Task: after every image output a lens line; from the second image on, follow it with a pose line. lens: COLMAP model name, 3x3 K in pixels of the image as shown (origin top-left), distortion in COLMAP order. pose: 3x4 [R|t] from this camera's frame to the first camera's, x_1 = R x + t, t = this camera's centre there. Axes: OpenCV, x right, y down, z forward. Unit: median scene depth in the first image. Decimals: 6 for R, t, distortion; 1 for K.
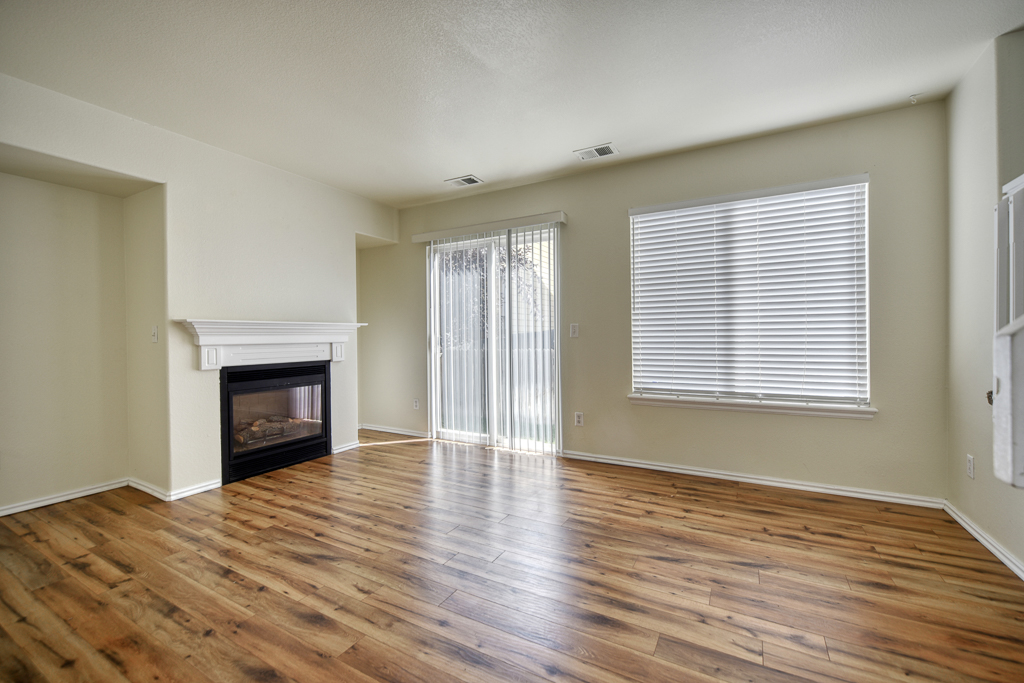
lens RADIAL K [[423.9, 0, 512.0], [0, 423.9, 341.5], [0, 0, 1]] dist [-0.000023, -0.000001]
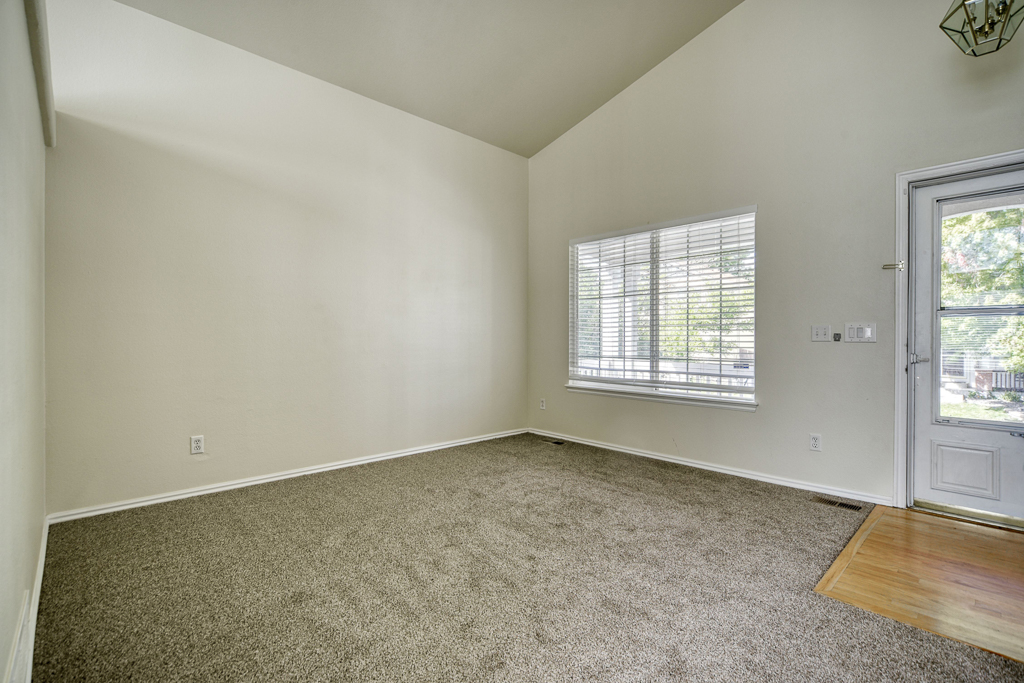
lens RADIAL K [[470.9, 0, 512.0], [0, 470.9, 341.5], [0, 0, 1]] dist [-0.000024, 0.000036]
pose [[0.950722, 0.016289, -0.309615, 0.549009], [-0.015988, 0.999866, 0.003510, -0.007145], [0.309631, 0.001613, 0.950855, -0.420643]]
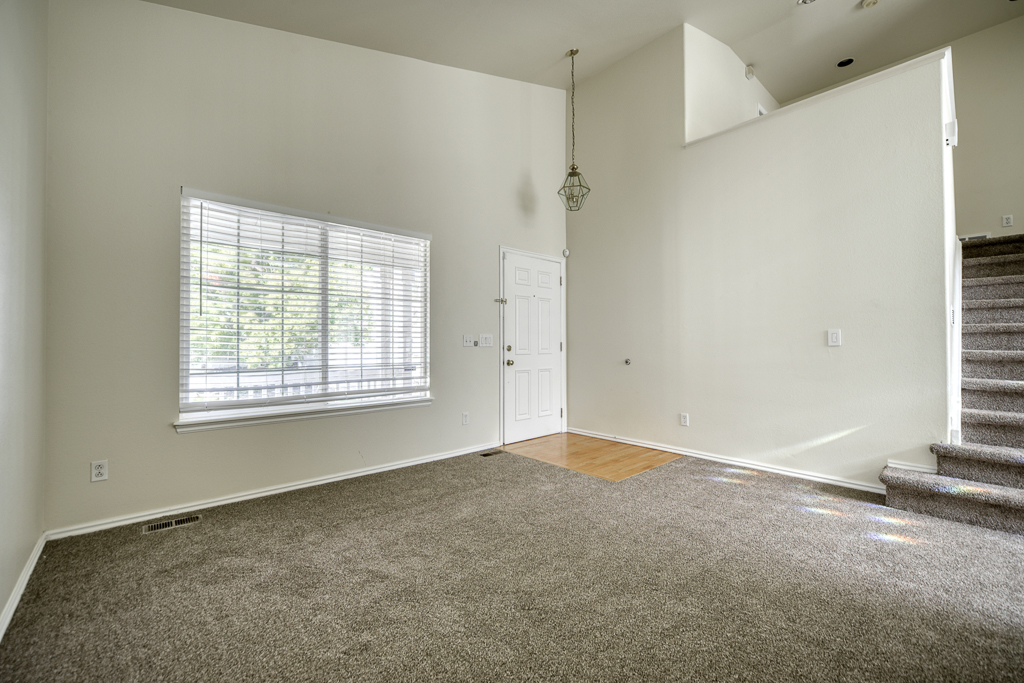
lens RADIAL K [[423.9, 0, 512.0], [0, 423.9, 341.5], [0, 0, 1]] dist [-0.000023, -0.000001]
pose [[0.332445, 0.022937, 0.942844, -0.374467], [0.009989, 0.999562, -0.027840, 0.008314], [-0.943070, 0.018673, 0.332070, 0.229295]]
